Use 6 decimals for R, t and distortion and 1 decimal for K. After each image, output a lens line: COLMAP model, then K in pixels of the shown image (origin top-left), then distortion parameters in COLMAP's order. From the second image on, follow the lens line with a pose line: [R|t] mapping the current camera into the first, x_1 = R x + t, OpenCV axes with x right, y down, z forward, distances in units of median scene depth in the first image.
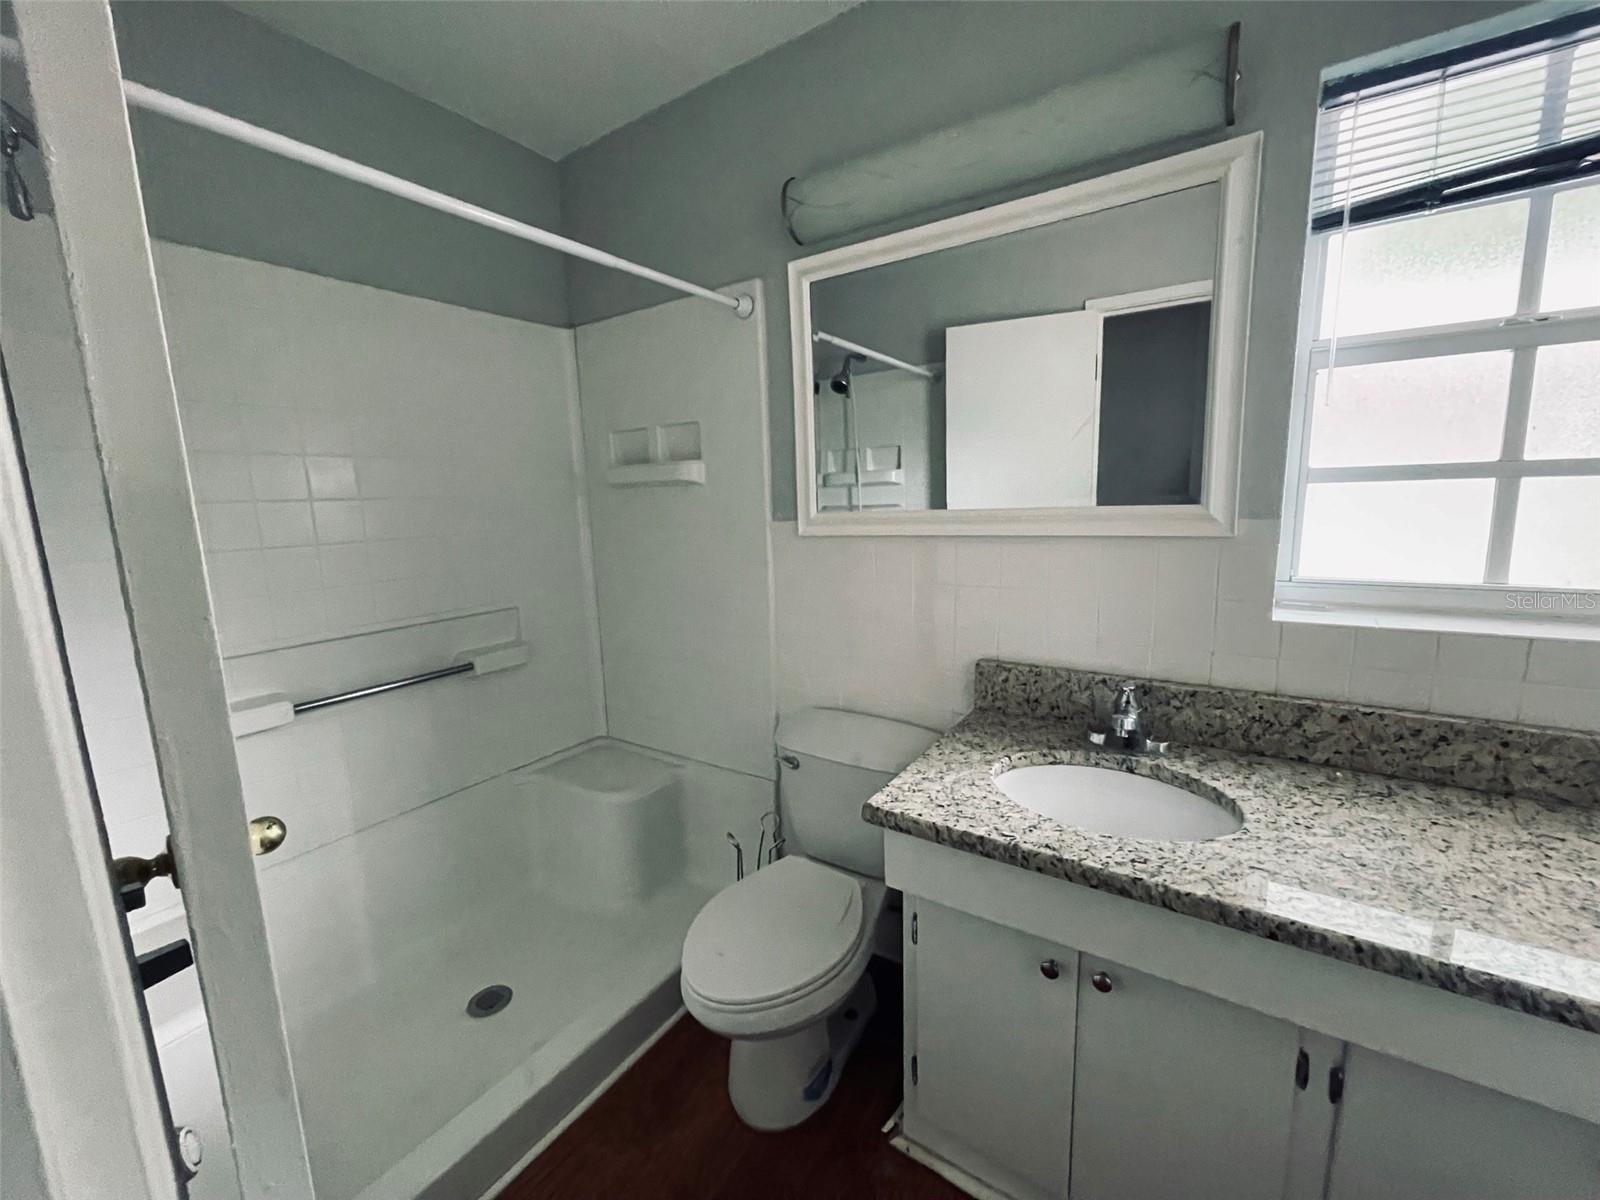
lens RADIAL K [[648.2, 0, 804.6], [0, 648.2, 597.8], [0, 0, 1]] dist [-0.000193, 0.000952]
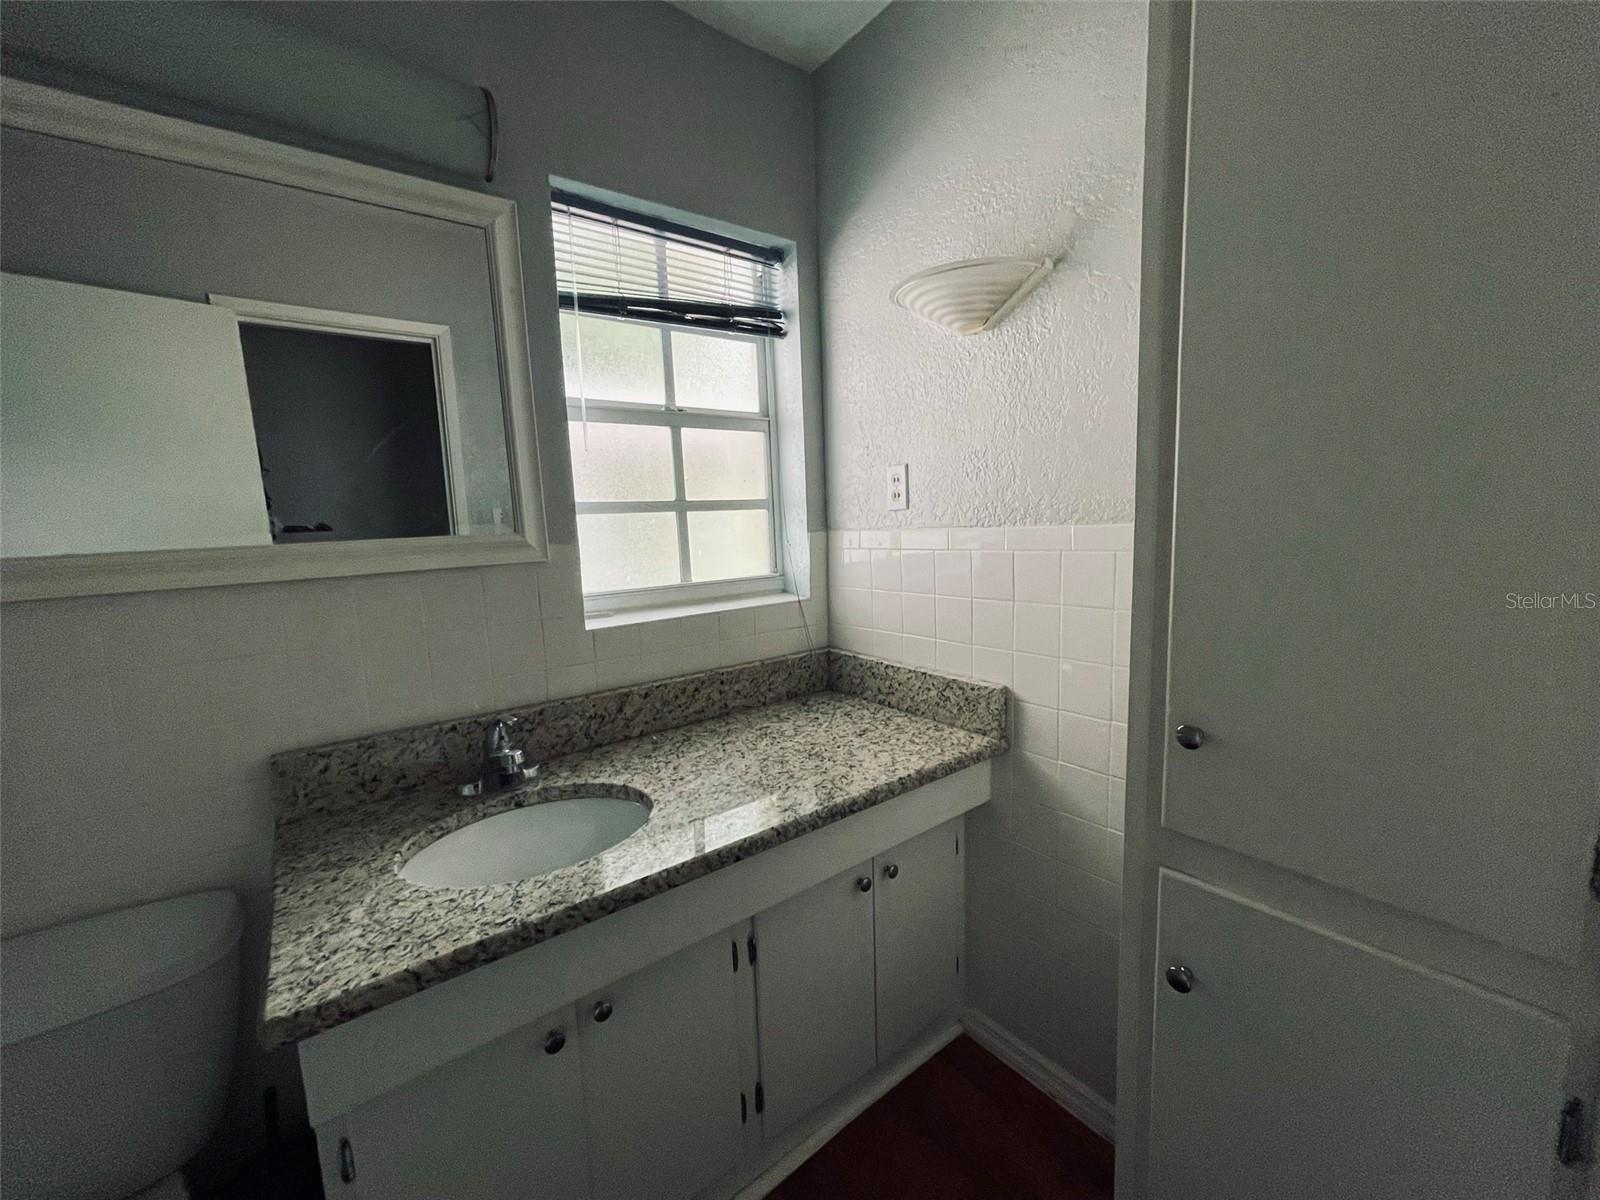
lens RADIAL K [[648.2, 0, 796.0], [0, 648.2, 597.4], [0, 0, 1]] dist [-0.000193, 0.000952]
pose [[0.330712, -0.106194, 0.937738, -0.255923], [0.173385, 0.983572, 0.050237, -0.017259], [-0.927668, 0.145976, 0.343691, 0.260340]]
